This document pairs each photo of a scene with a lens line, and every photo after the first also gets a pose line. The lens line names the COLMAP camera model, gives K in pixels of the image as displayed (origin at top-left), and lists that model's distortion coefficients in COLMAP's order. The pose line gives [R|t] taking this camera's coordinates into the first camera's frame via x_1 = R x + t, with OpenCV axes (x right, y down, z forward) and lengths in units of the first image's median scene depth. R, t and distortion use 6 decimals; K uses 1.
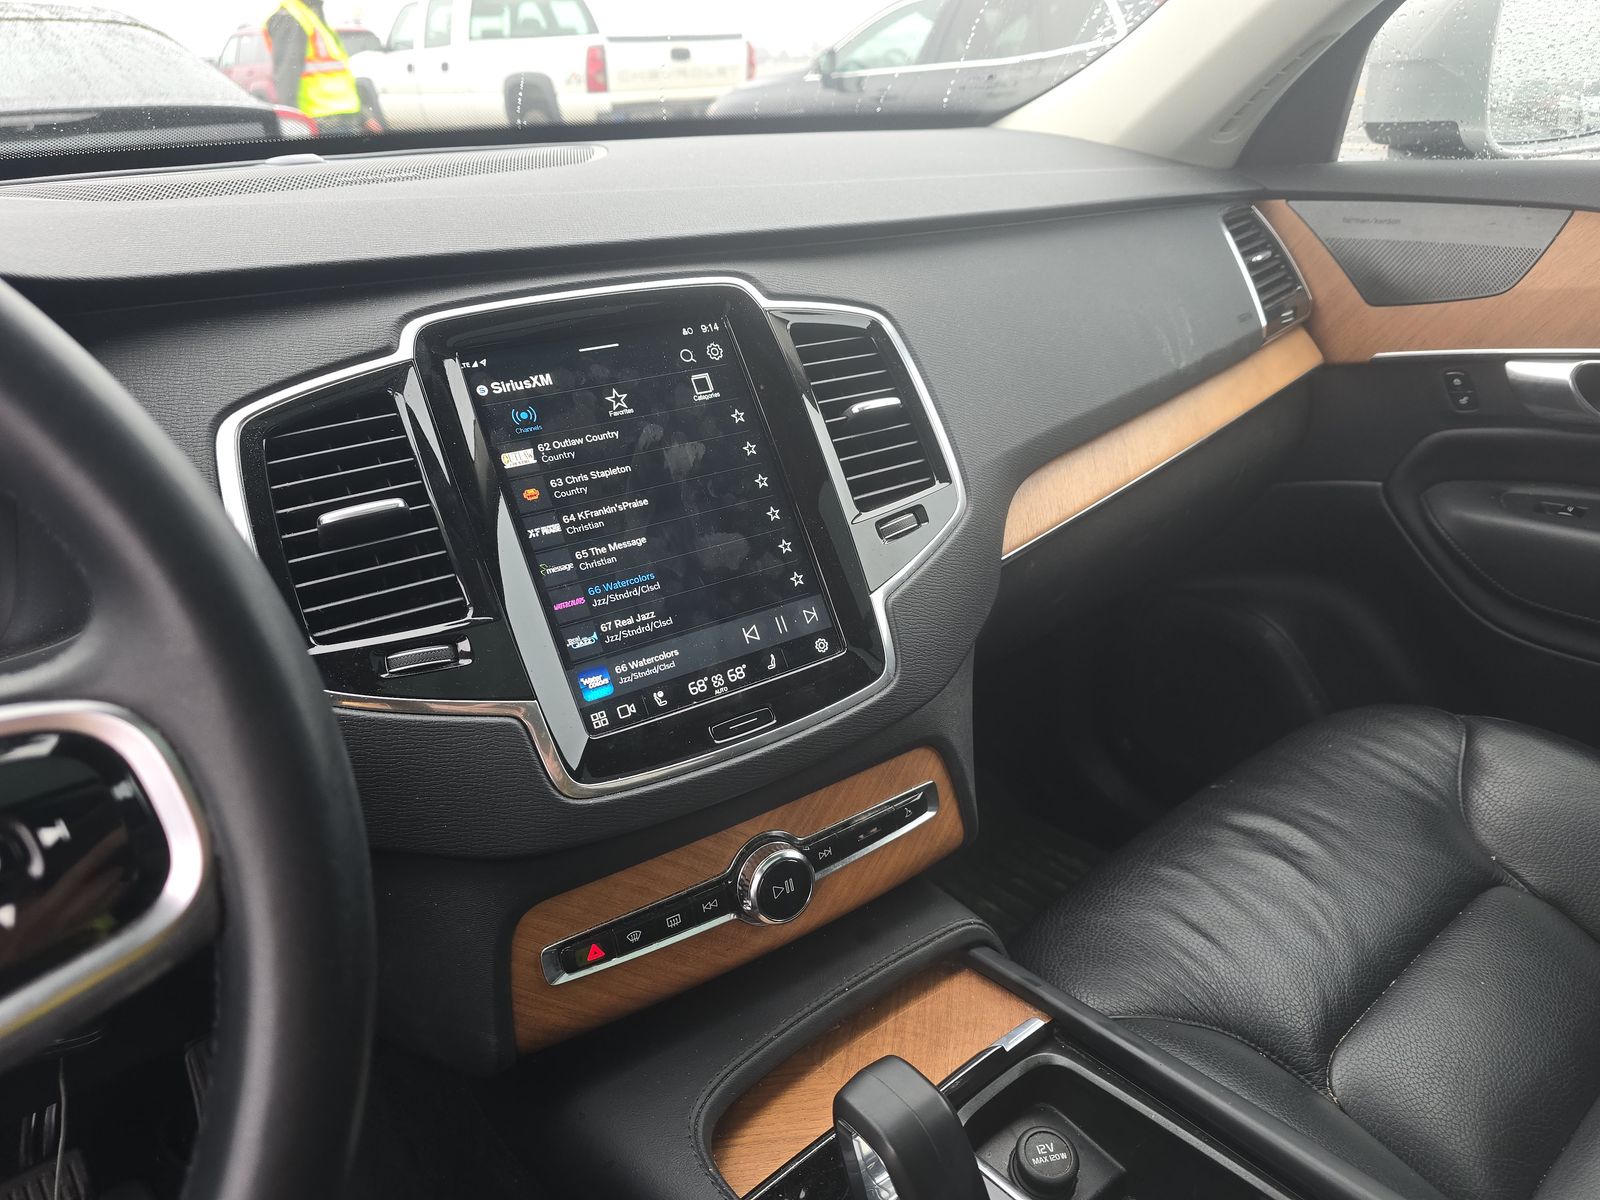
lens RADIAL K [[1106.8, 0, 799.0], [0, 1106.8, 594.6], [0, 0, 1]] dist [0.001818, -0.014856]
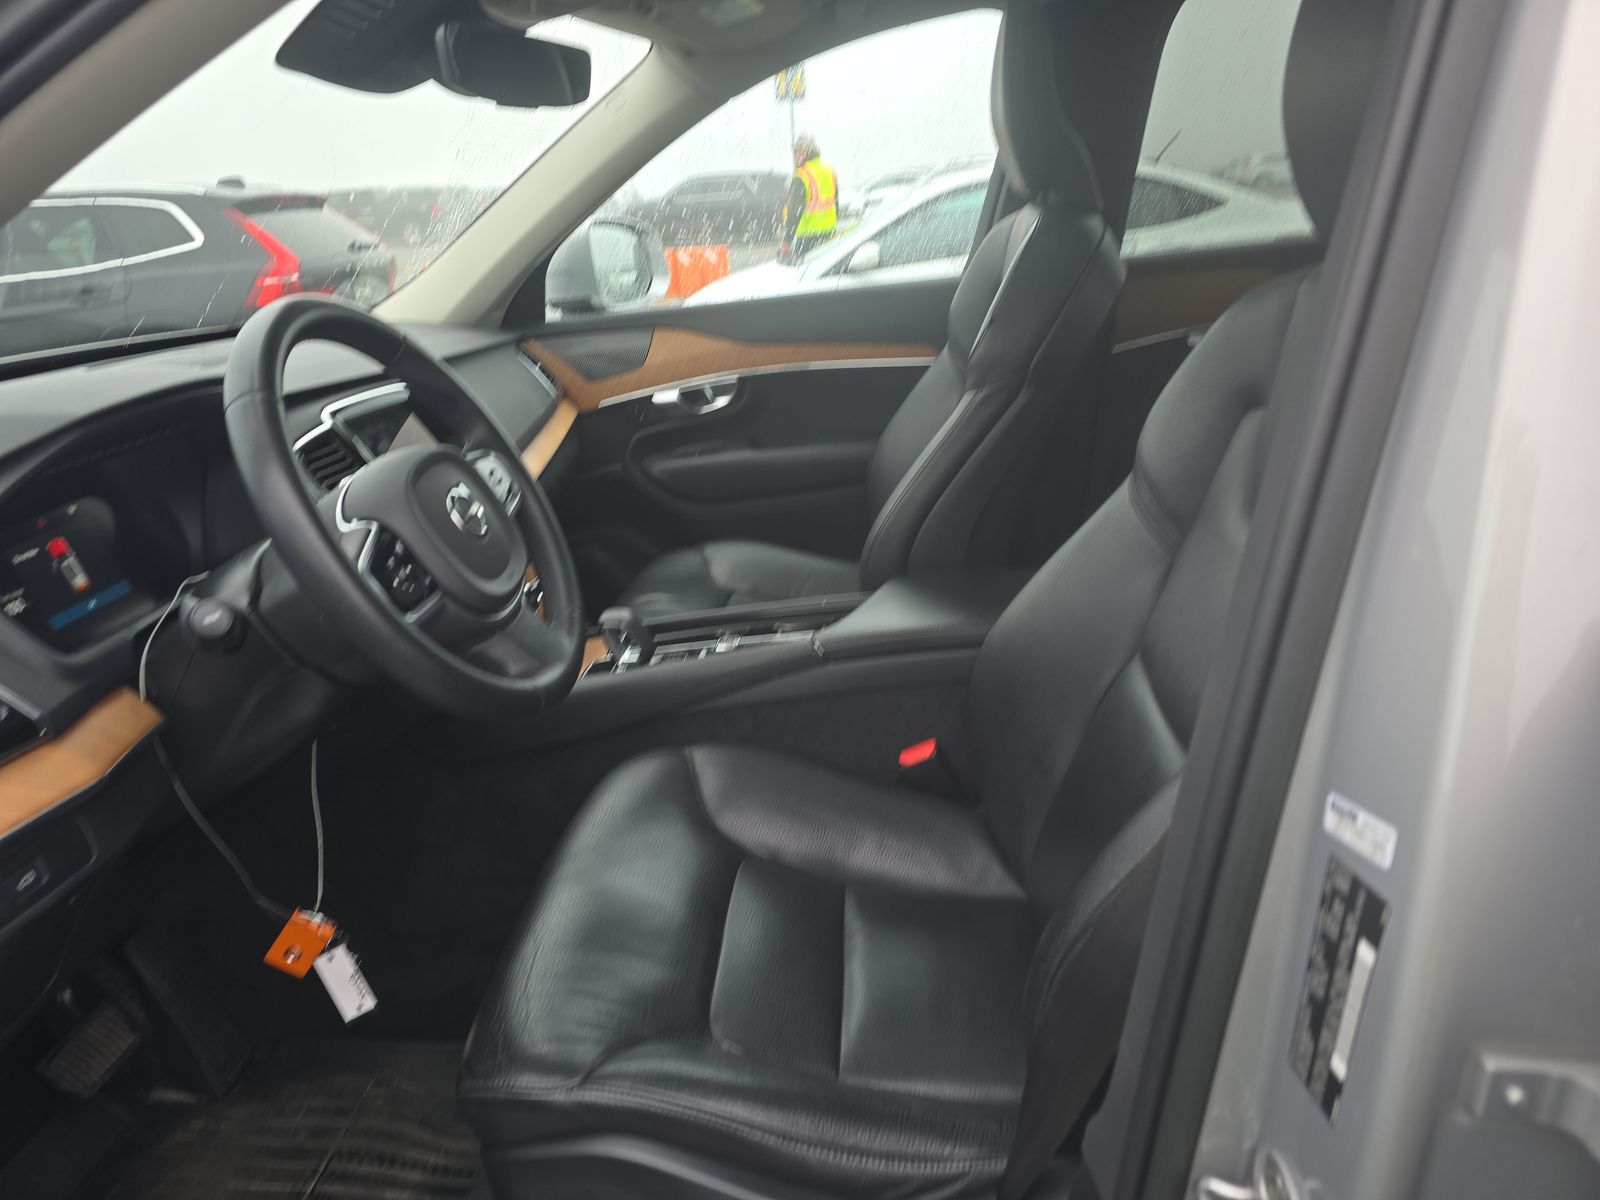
lens RADIAL K [[1106.8, 0, 798.4], [0, 1106.8, 602.0], [0, 0, 1]] dist [0.001818, -0.014856]
pose [[0.715373, -0.268715, 0.645006, -0.639379], [0.353237, 0.935532, -0.002023, 0.259821], [-0.602880, 0.229287, 0.764175, -0.719031]]
